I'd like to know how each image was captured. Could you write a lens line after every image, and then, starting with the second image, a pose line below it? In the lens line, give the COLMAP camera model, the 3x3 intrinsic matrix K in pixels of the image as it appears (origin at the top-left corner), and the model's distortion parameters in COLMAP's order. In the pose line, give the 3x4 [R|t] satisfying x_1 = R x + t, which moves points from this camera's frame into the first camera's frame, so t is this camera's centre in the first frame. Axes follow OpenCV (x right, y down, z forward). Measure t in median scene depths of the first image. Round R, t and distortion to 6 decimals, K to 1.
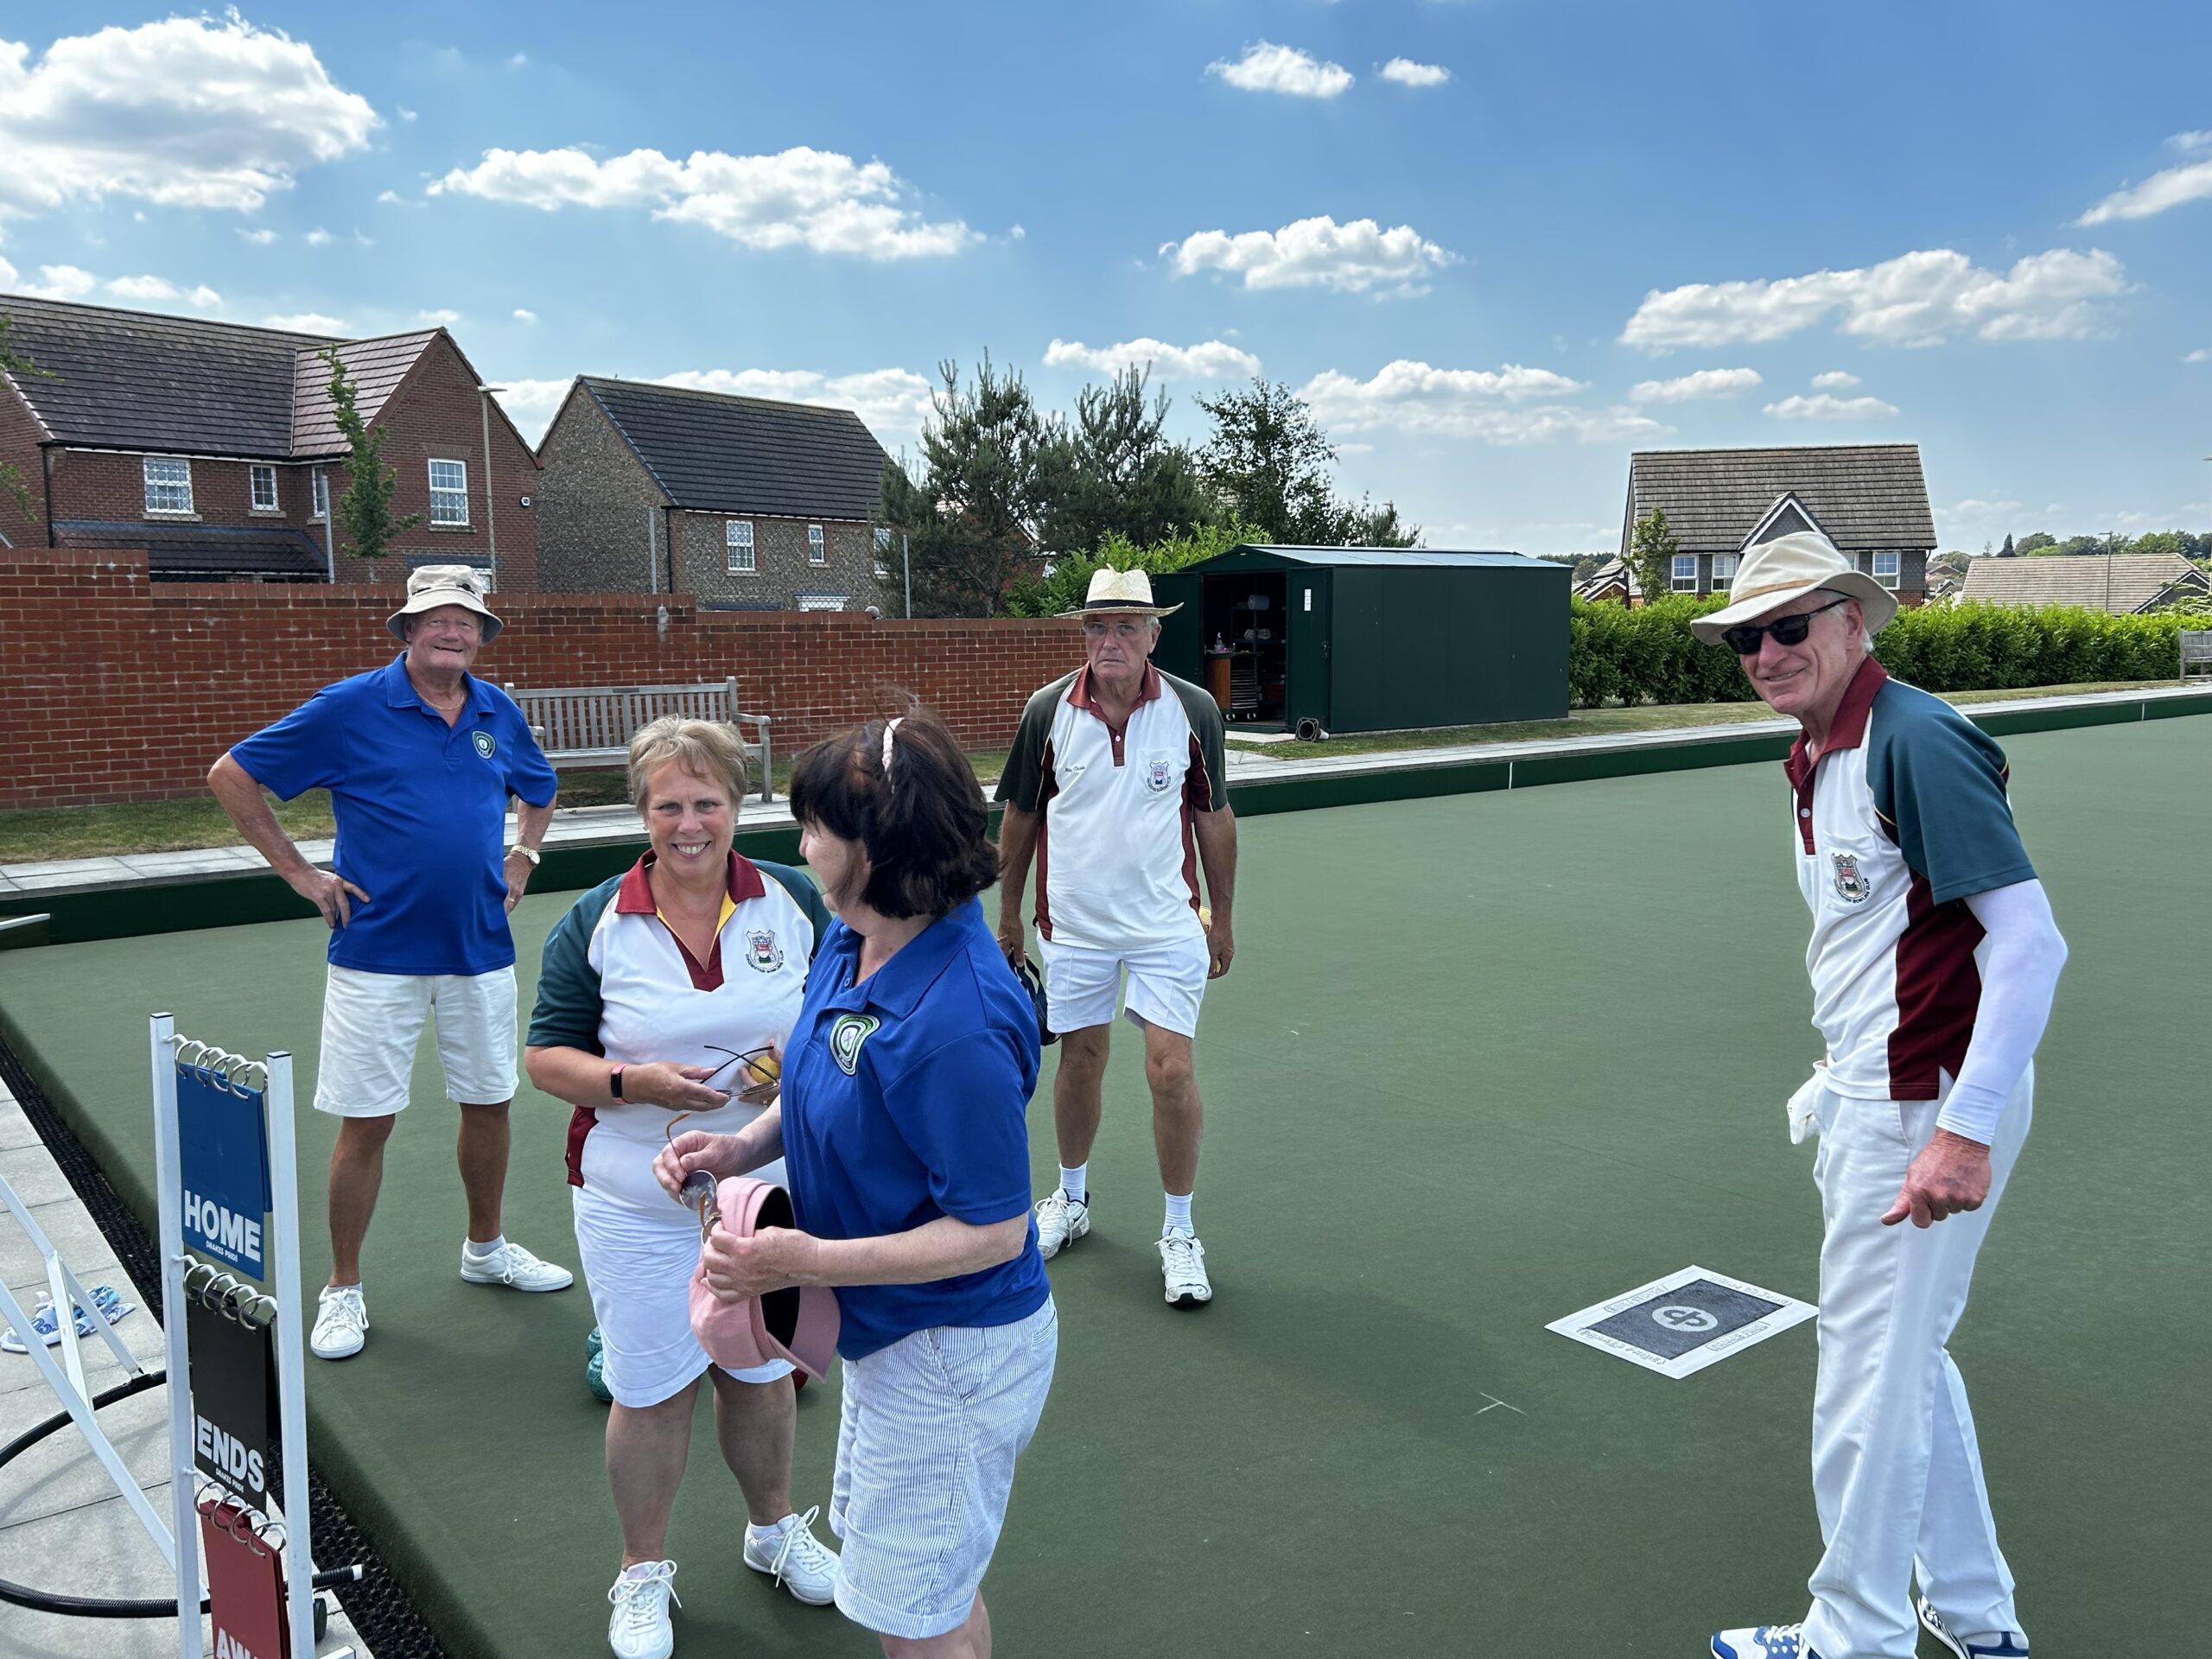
lens RADIAL K [[1770.3, 0, 1109.7], [0, 1770.3, 788.2], [0, 0, 1]] dist [0.053872, -0.055535]
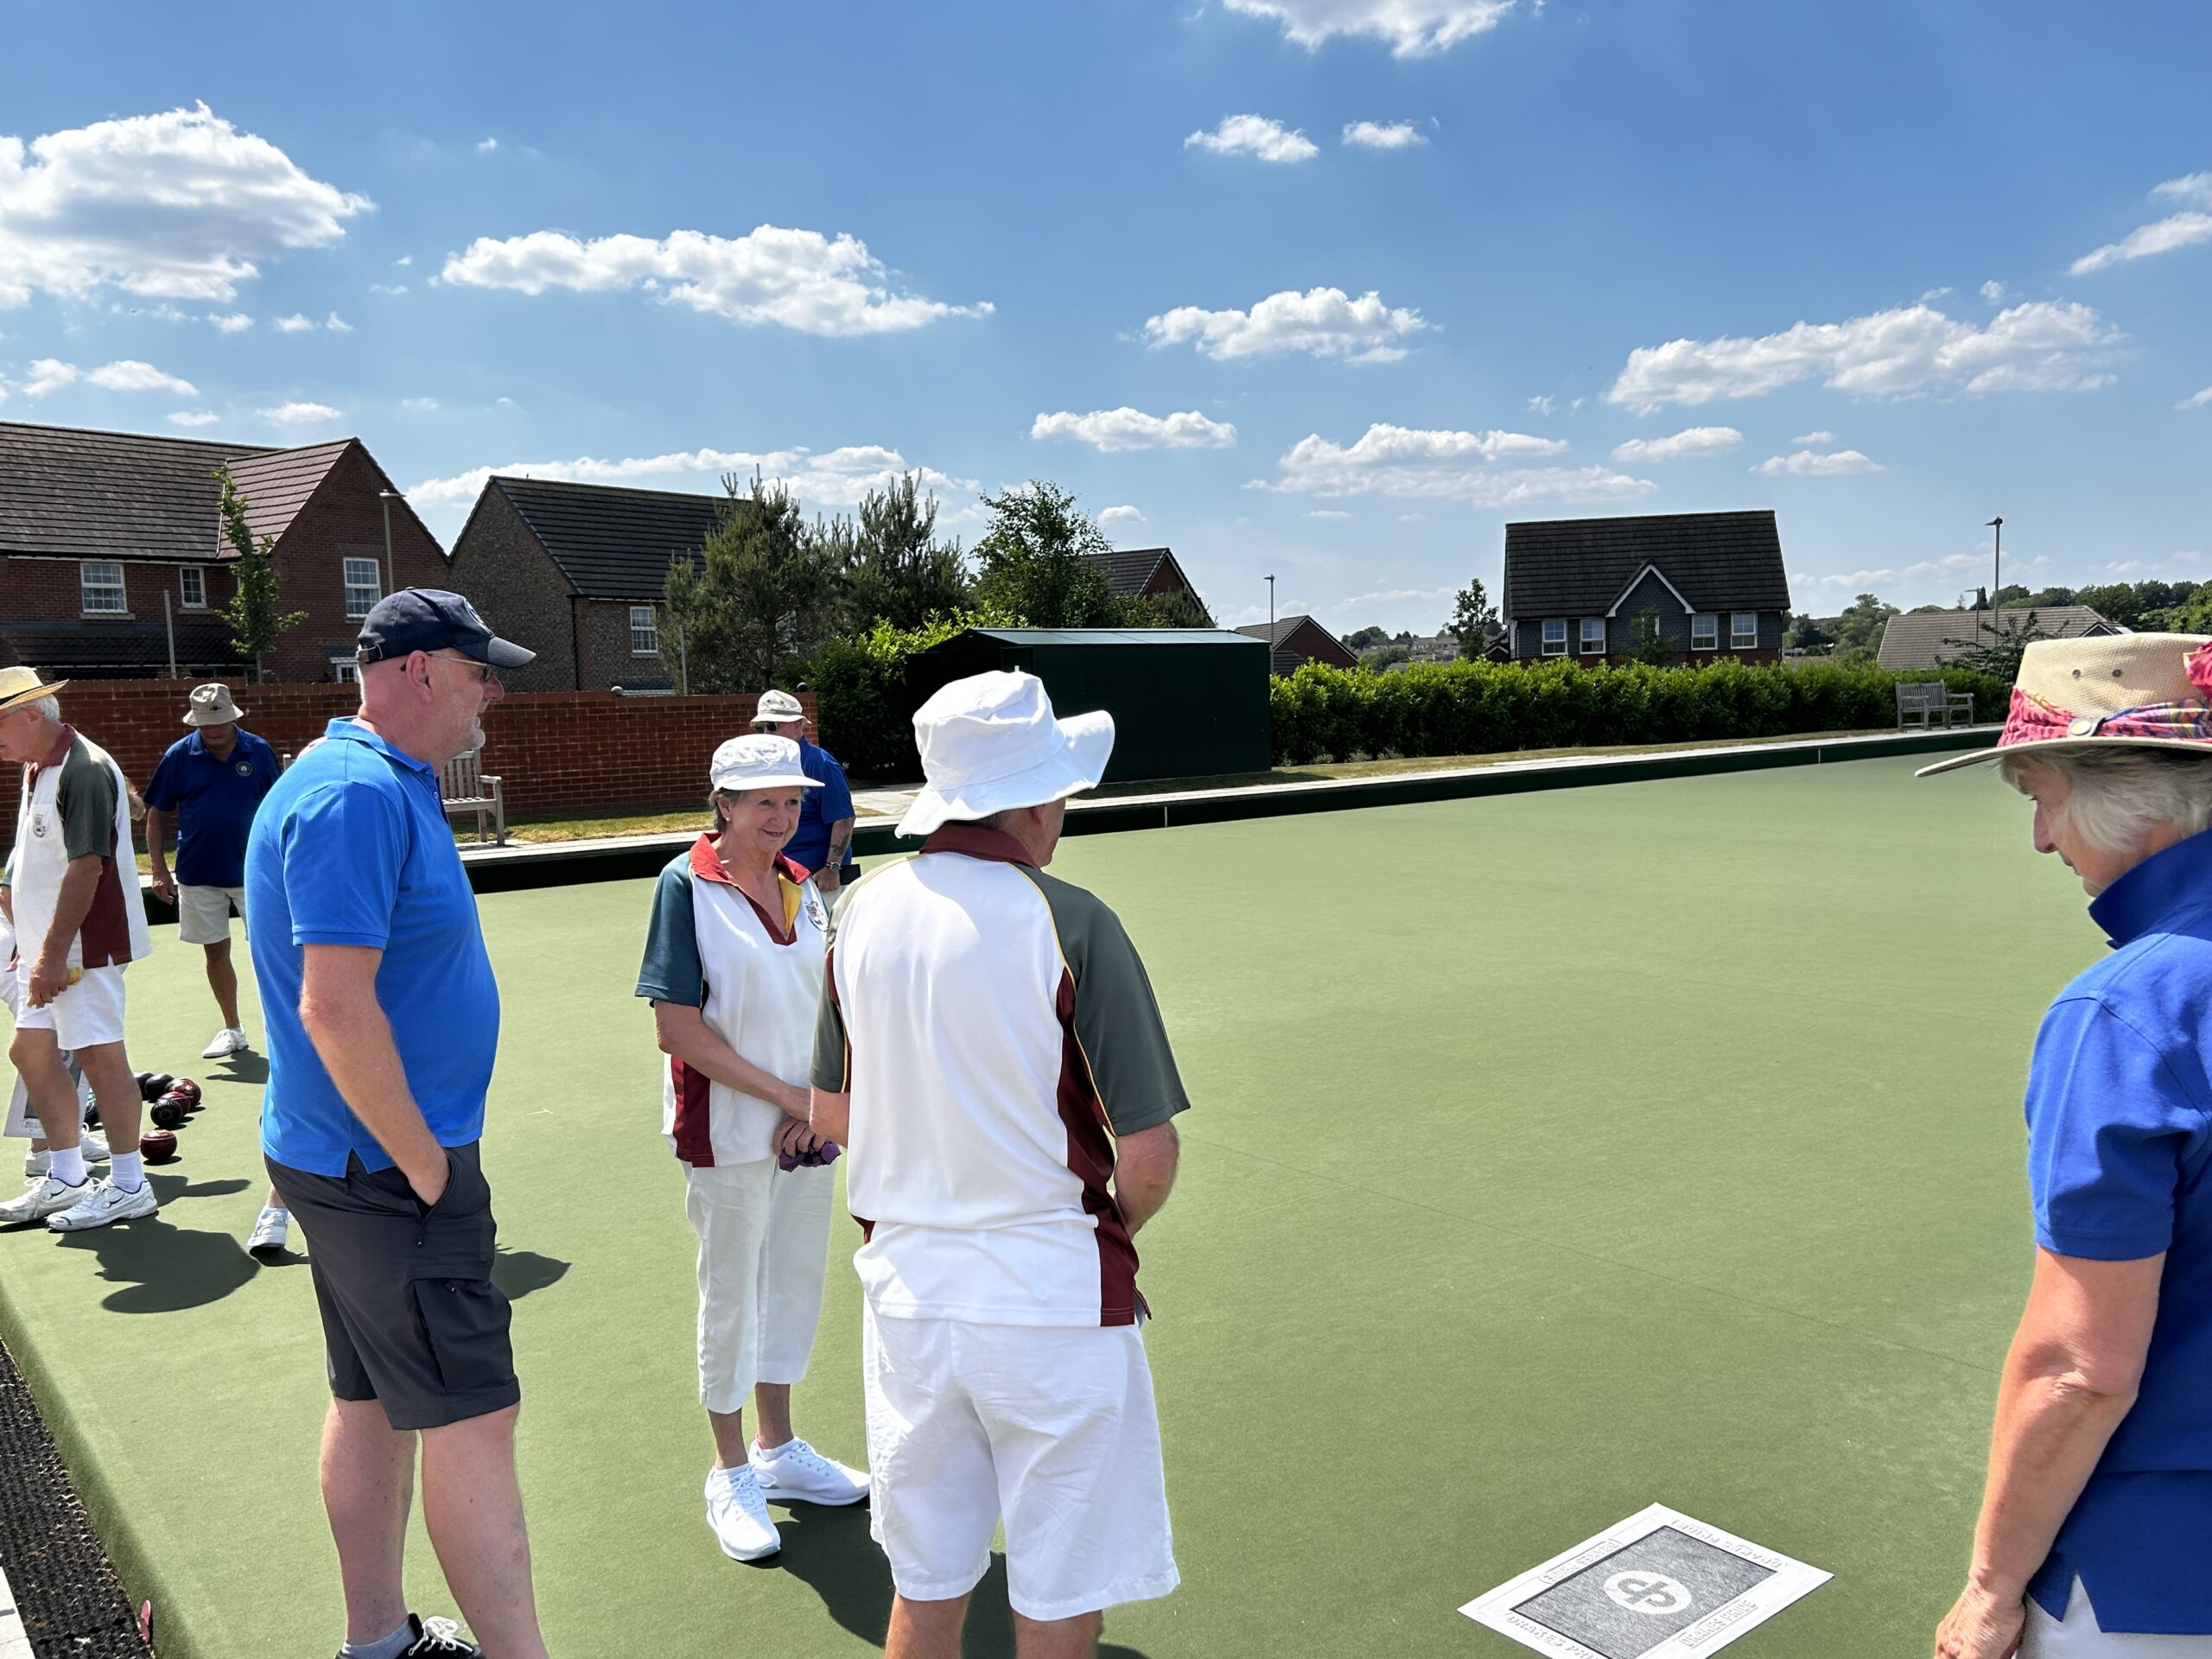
lens RADIAL K [[1770.3, 0, 1089.1], [0, 1770.3, 864.3], [0, 0, 1]] dist [0.053872, -0.055535]
pose [[0.999762, -0.019677, -0.009466, 0.081612], [0.019703, 0.999802, 0.002672, 0.008971], [0.009411, -0.002857, 0.999952, -0.089317]]
